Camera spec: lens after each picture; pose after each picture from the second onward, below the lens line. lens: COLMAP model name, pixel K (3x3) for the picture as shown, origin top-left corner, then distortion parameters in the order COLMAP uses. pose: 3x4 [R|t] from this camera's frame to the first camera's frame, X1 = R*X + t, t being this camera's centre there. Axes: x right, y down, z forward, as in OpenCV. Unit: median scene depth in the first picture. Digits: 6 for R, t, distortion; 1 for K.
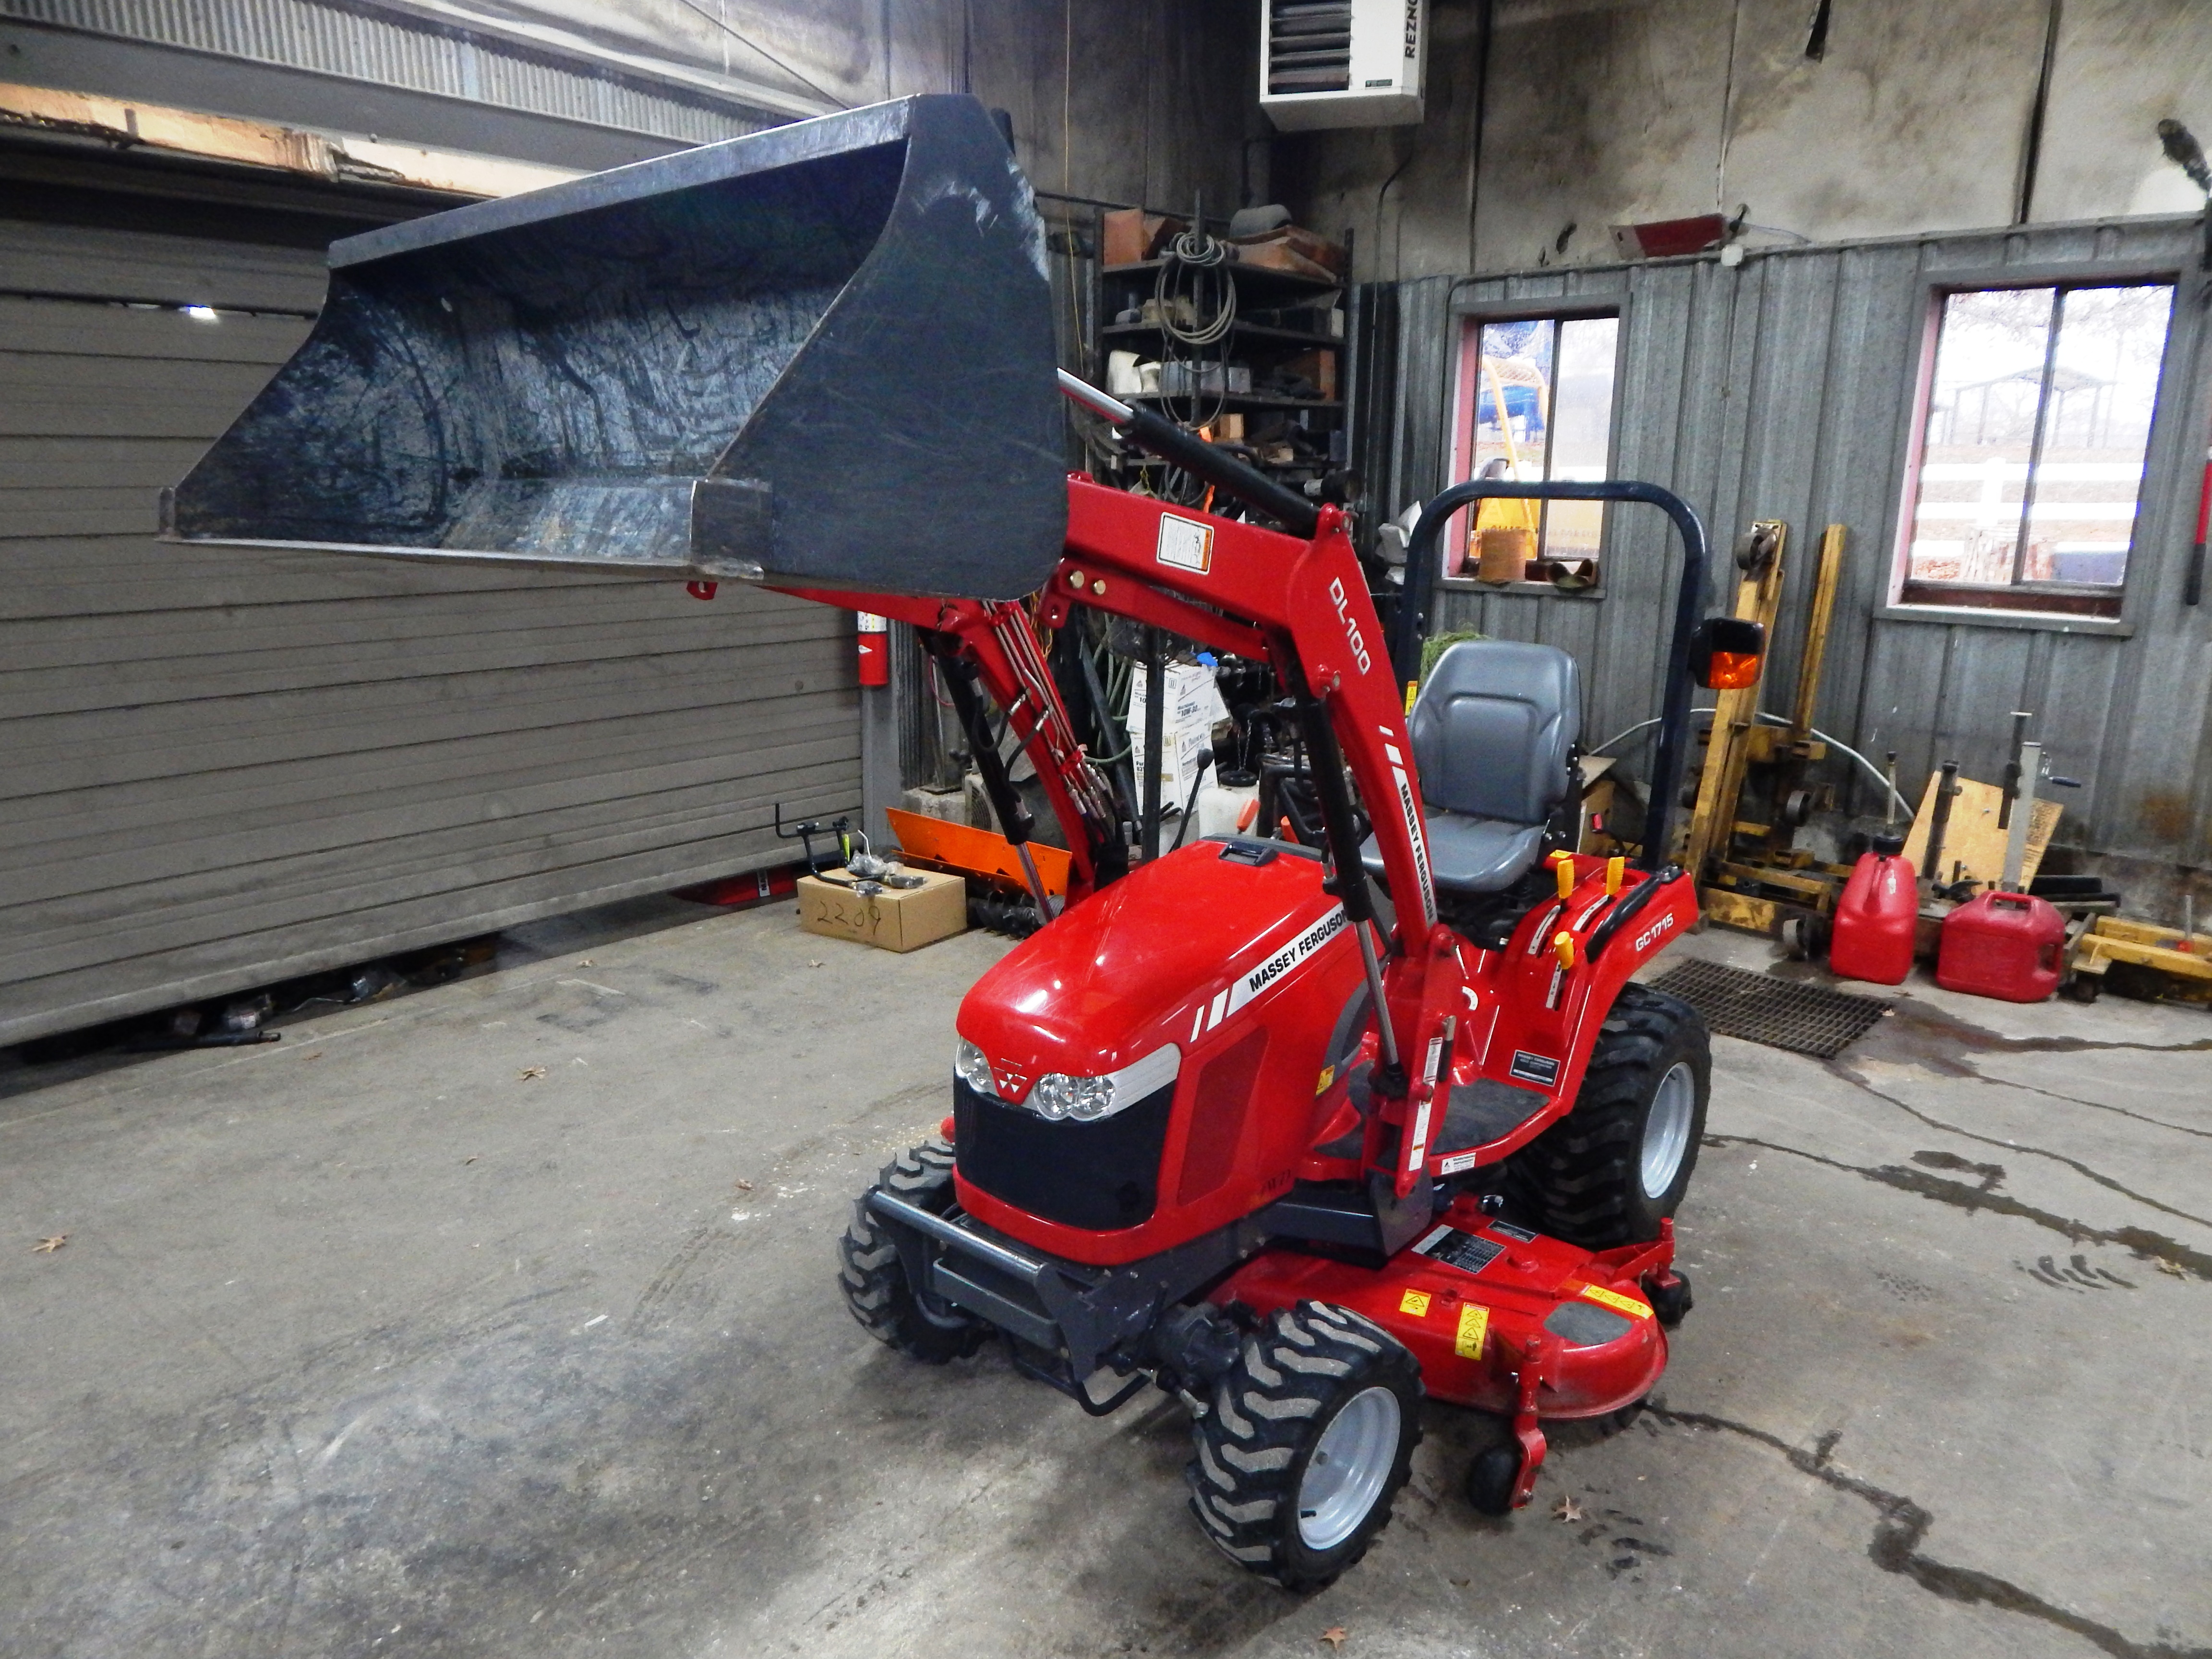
lens RADIAL K [[1483.2, 0, 1139.9], [0, 1483.2, 821.1], [0, 0, 1]] dist [-0.016716, -0.003589]
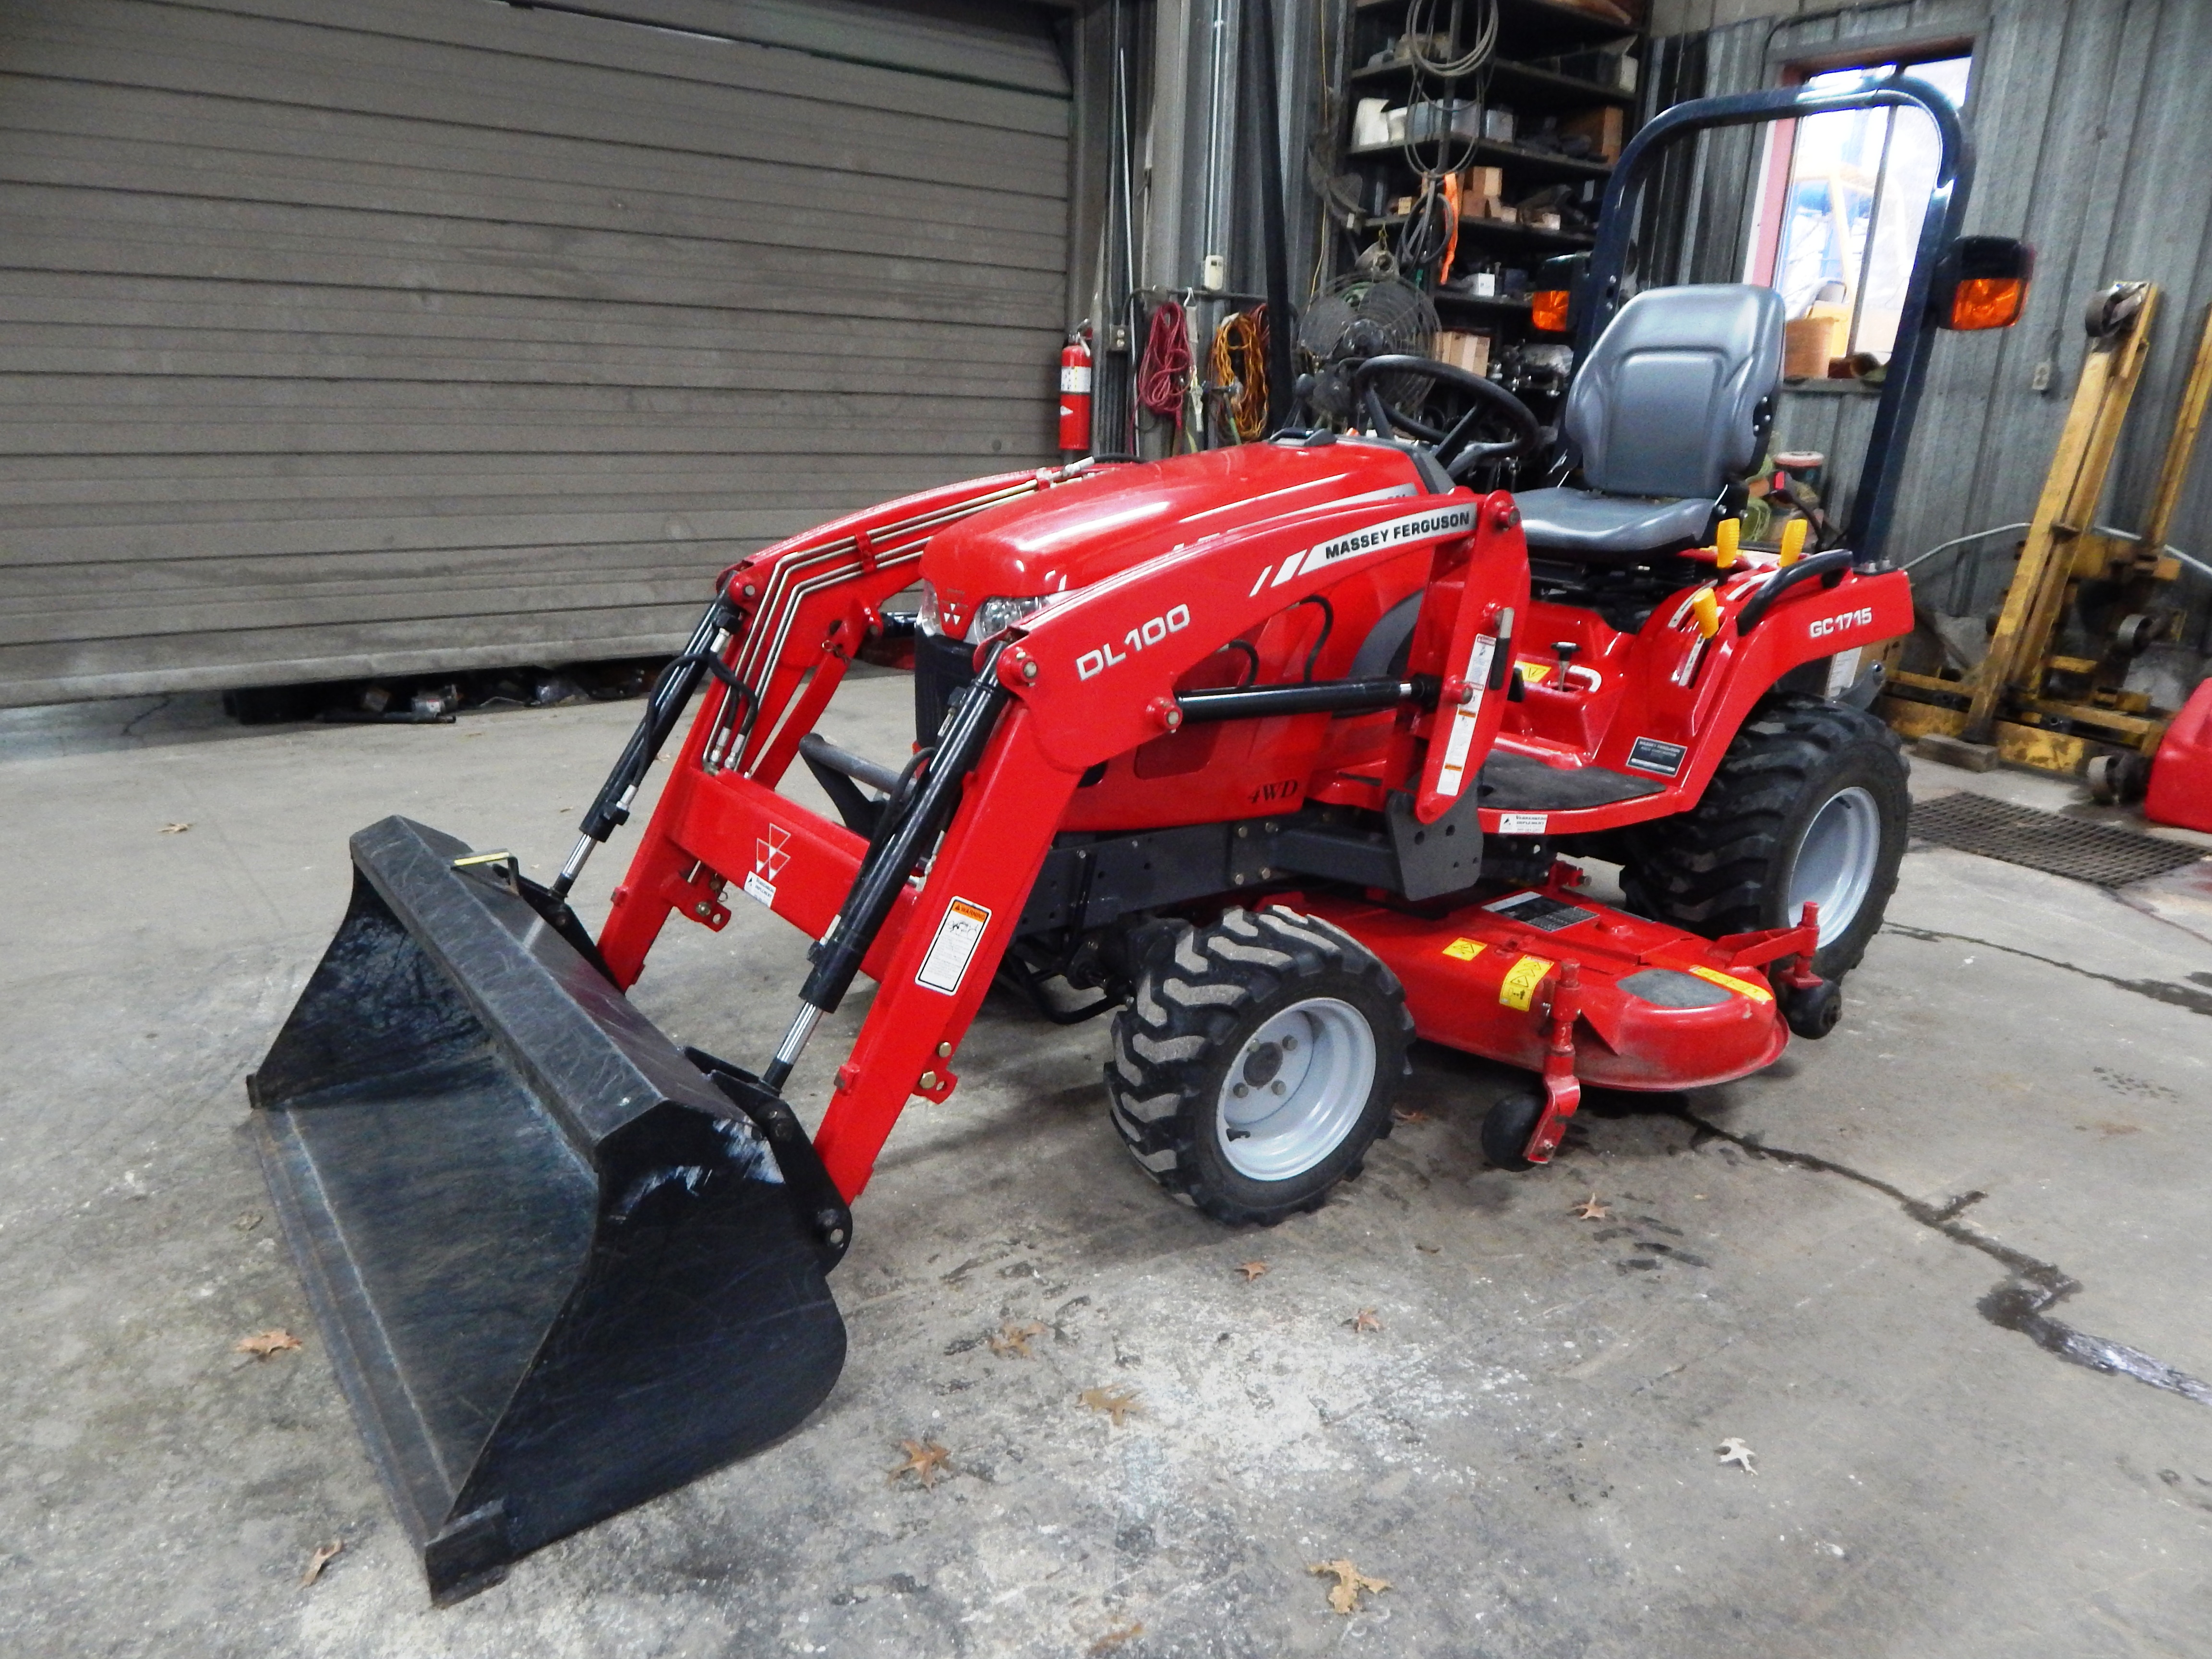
lens RADIAL K [[1479.5, 0, 1115.8], [0, 1479.5, 835.5], [0, 0, 1]] dist [-0.009611, -0.003767]
pose [[0.971526, 0.091797, -0.218428, 0.091184], [-0.078916, 0.994627, 0.067001, 0.103900], [0.223404, -0.047856, 0.973550, 0.072376]]
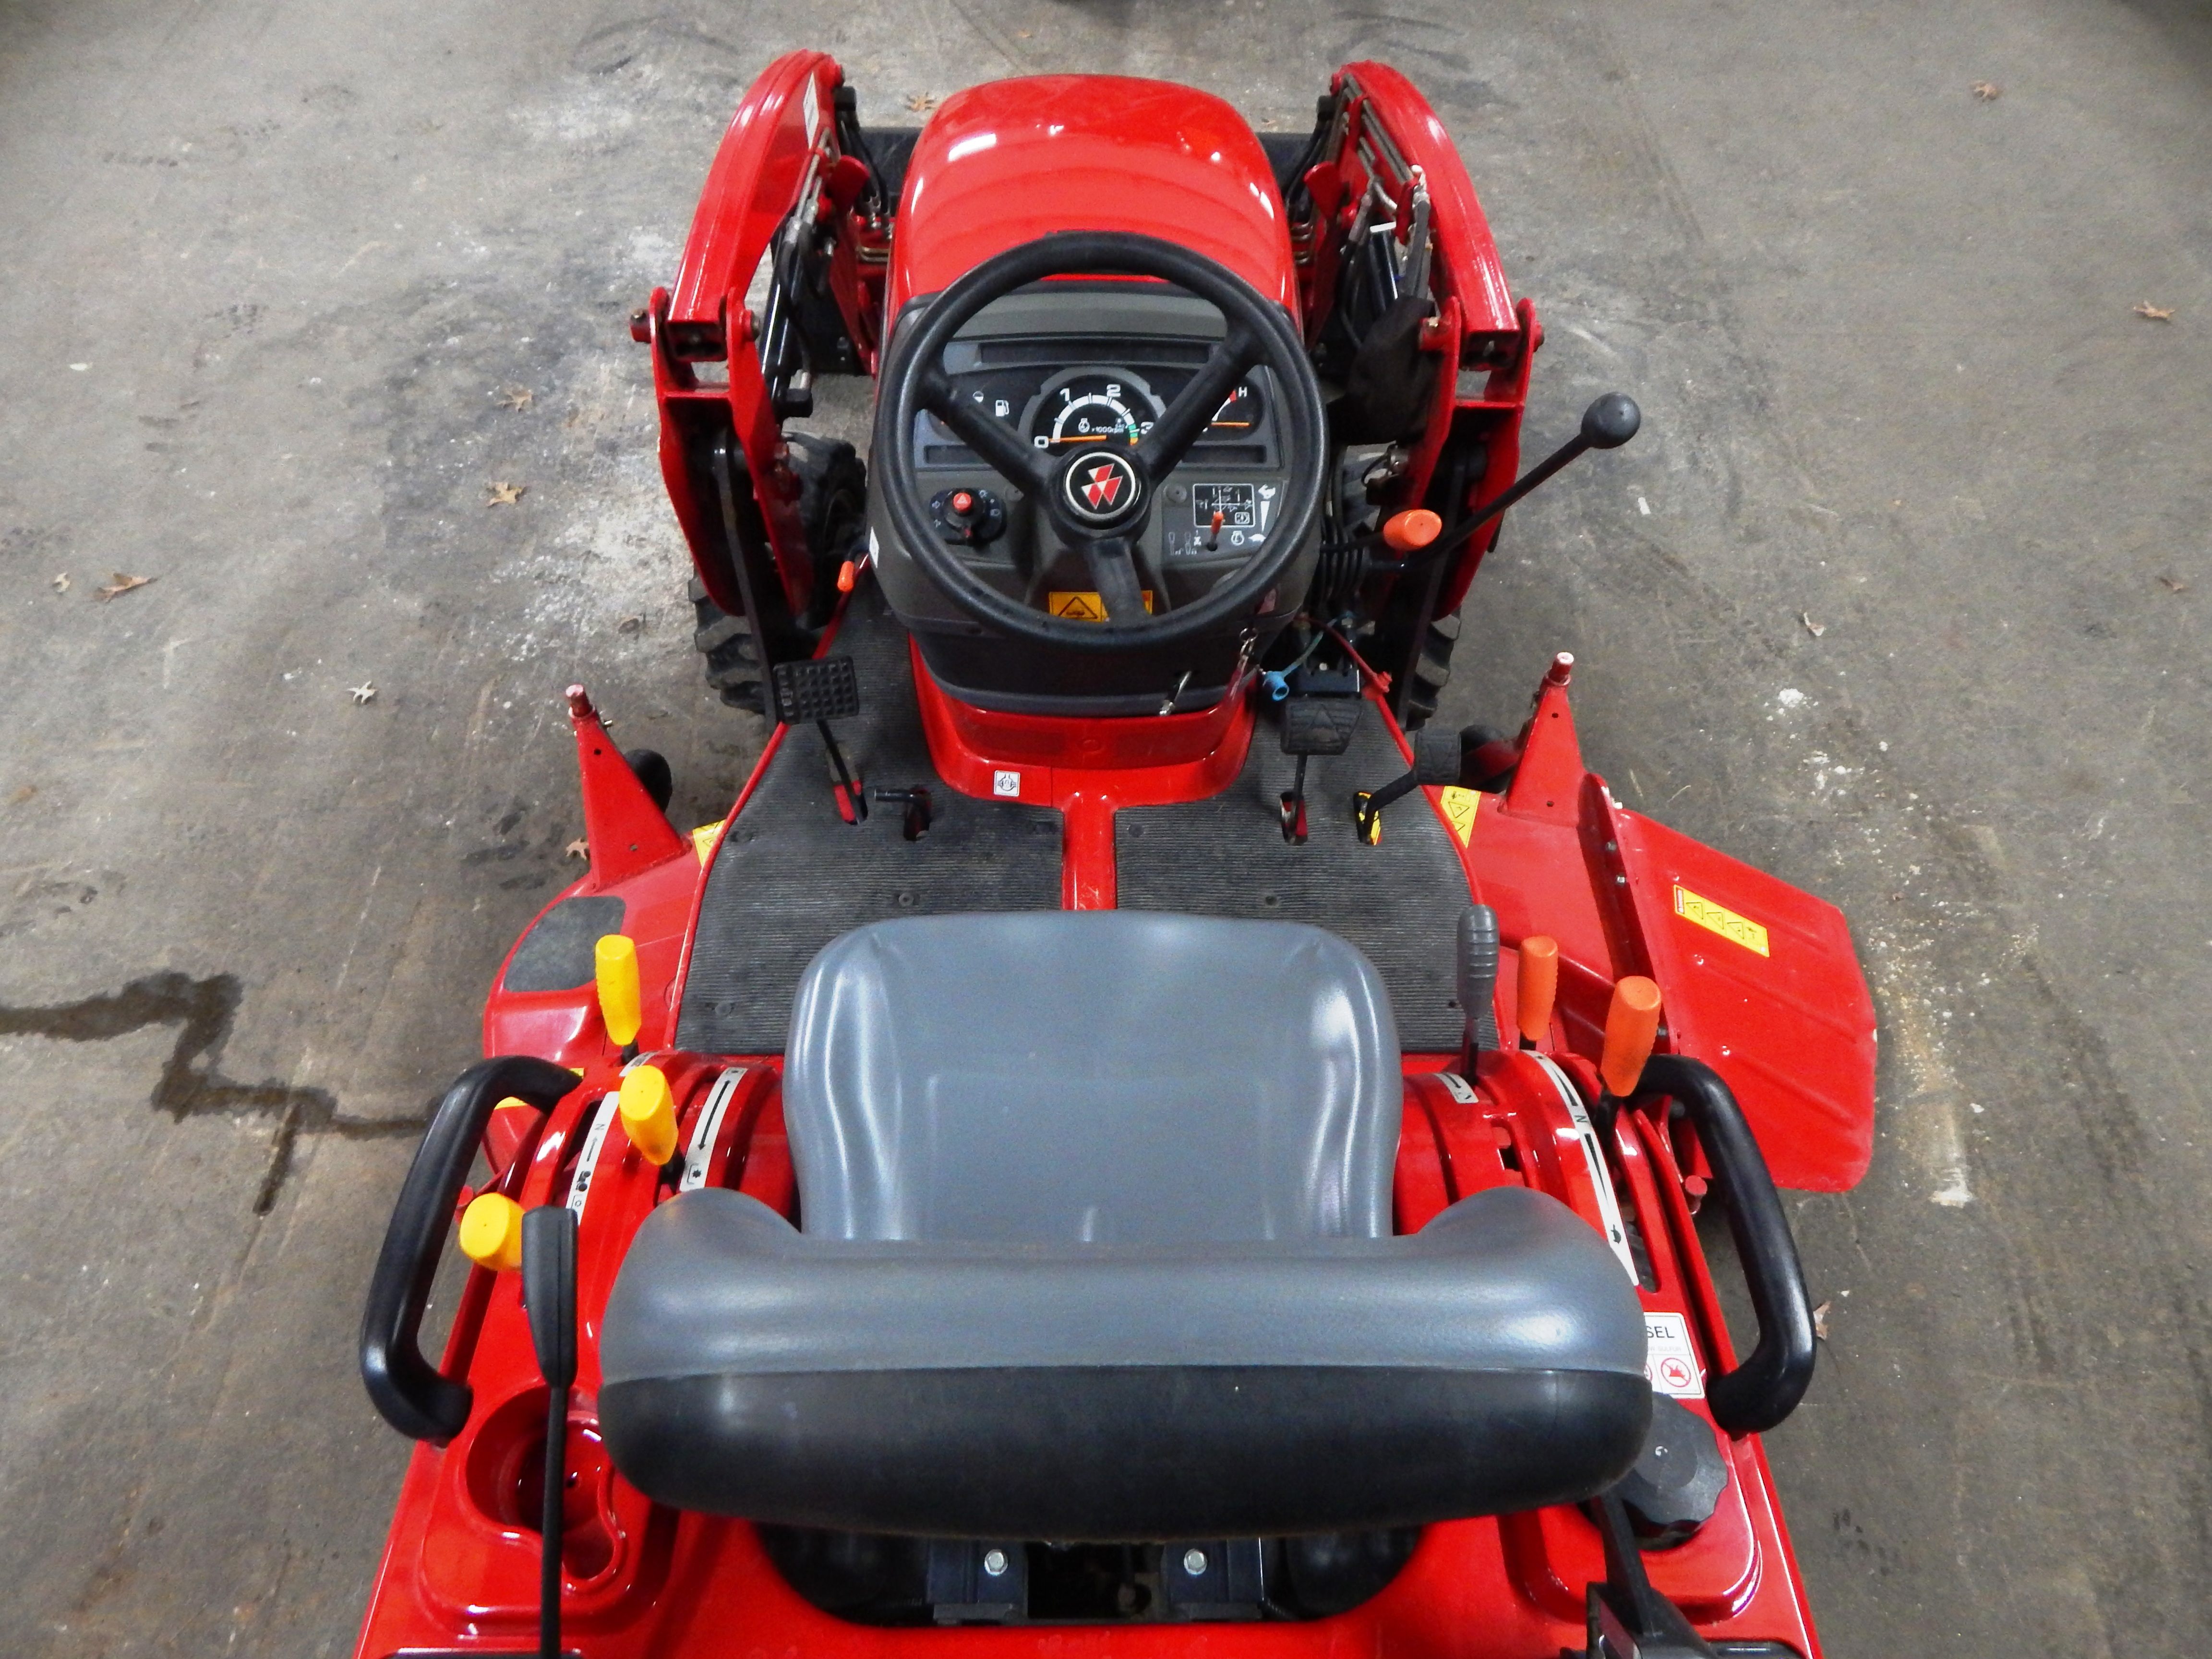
lens RADIAL K [[1449.6, 0, 1101.7], [0, 1449.6, 831.8], [0, 0, 1]] dist [-0.005504, -0.004365]
pose [[-0.764729, 0.509009, -0.395093, 0.180974], [-0.178995, 0.421217, 0.889121, -0.164814], [0.618991, 0.750657, -0.231007, 0.647530]]
